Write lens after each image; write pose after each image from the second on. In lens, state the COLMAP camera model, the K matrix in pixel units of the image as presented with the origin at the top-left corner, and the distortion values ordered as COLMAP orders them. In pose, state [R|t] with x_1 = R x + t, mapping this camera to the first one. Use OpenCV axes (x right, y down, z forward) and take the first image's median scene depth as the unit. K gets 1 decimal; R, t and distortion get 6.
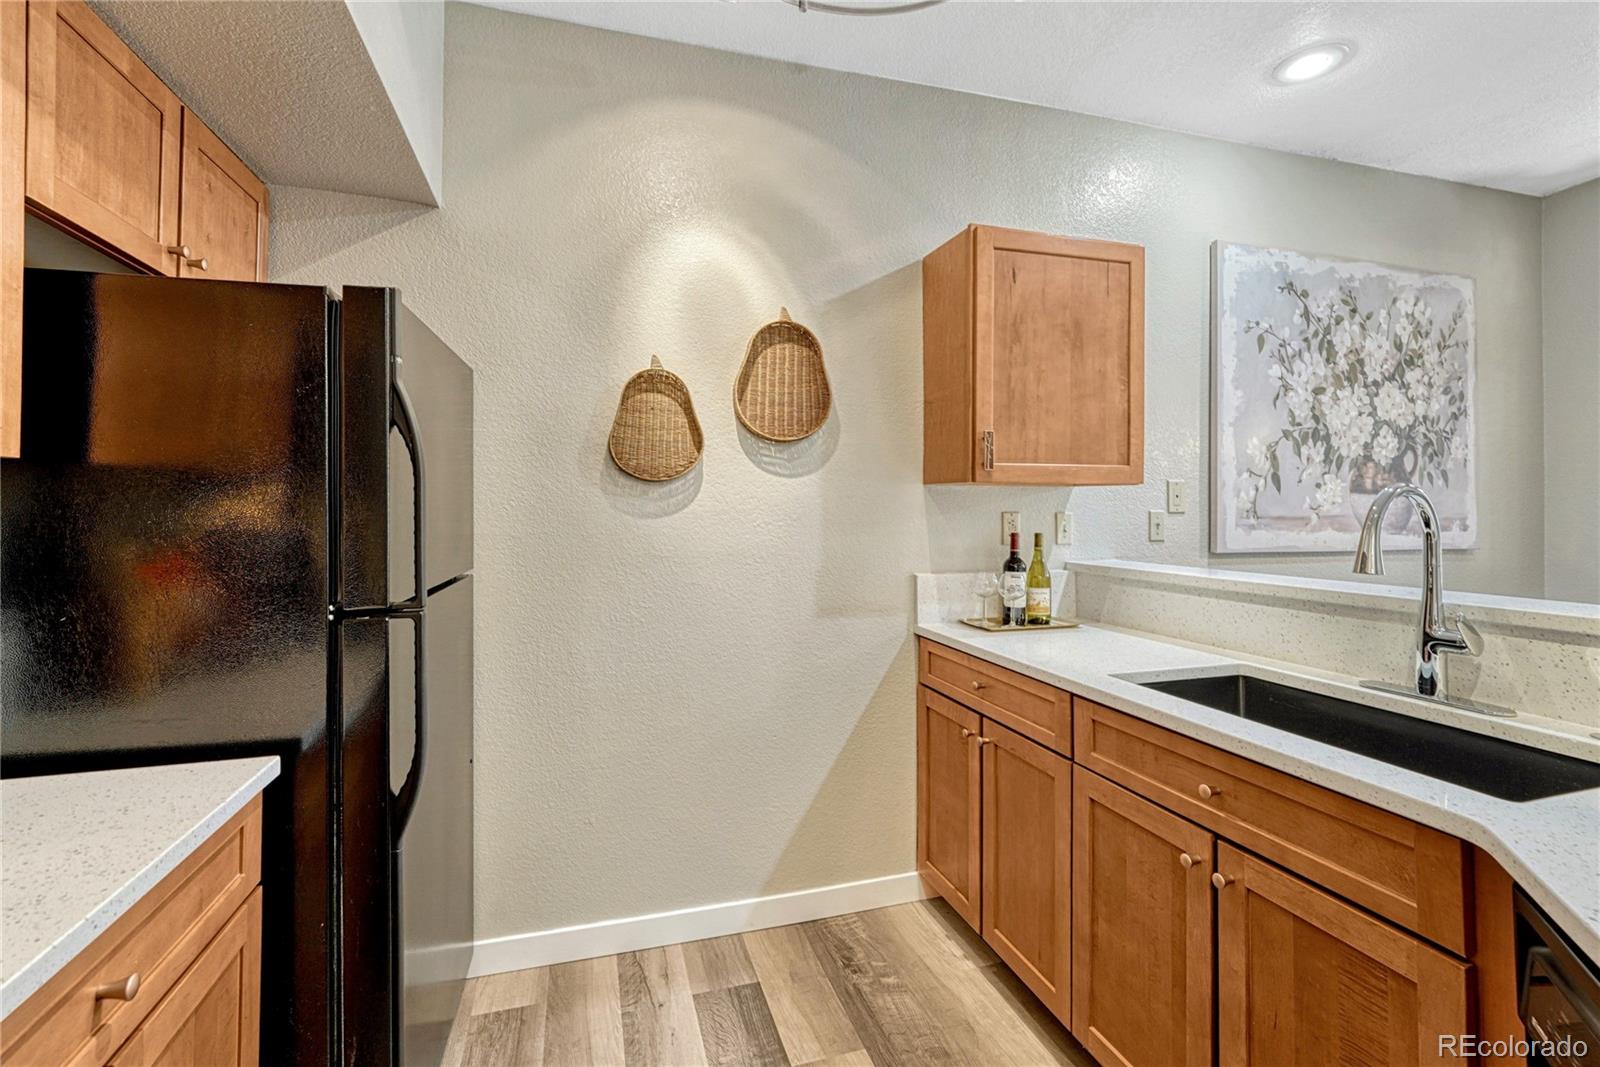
lens RADIAL K [[678.4, 0, 803.6], [0, 678.4, 503.1], [0, 0, 1]] dist [-0.011622, 0.000432]
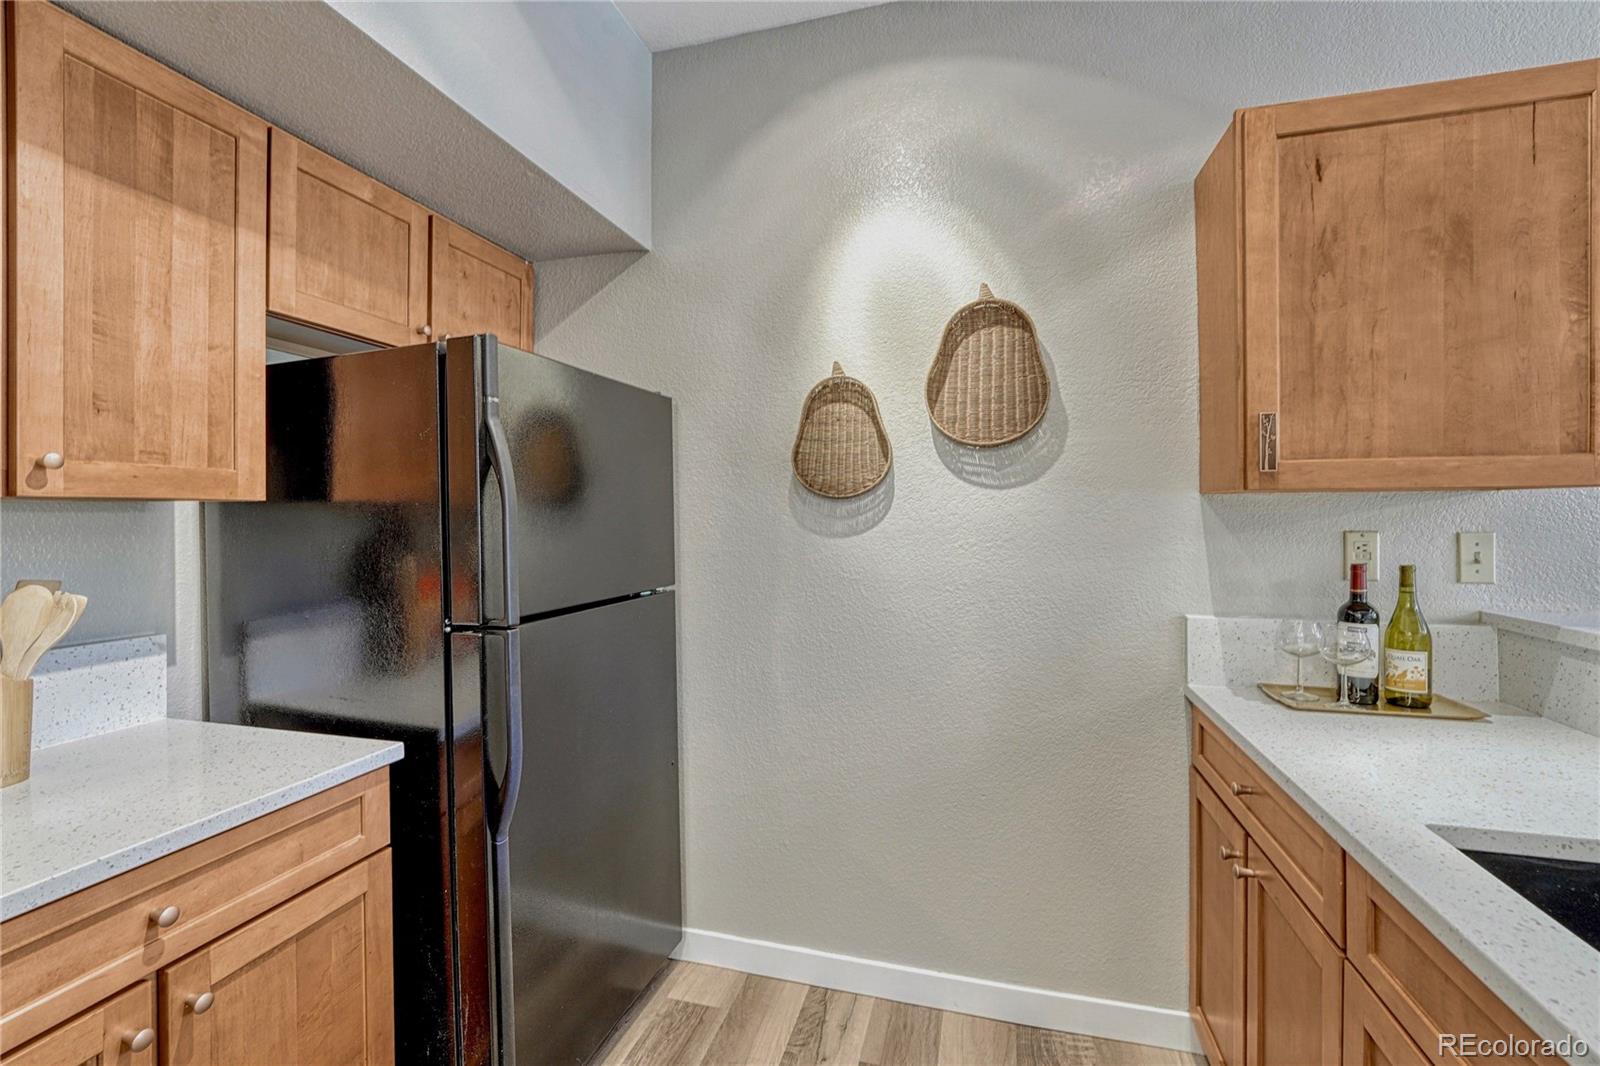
lens RADIAL K [[678.4, 0, 790.3], [0, 678.4, 520.8], [0, 0, 1]] dist [-0.011622, 0.000432]
pose [[0.846445, -0.001656, -0.532474, 0.167800], [0.010360, 0.999857, 0.013360, -0.010383], [0.532375, -0.016825, 0.846341, 0.133596]]
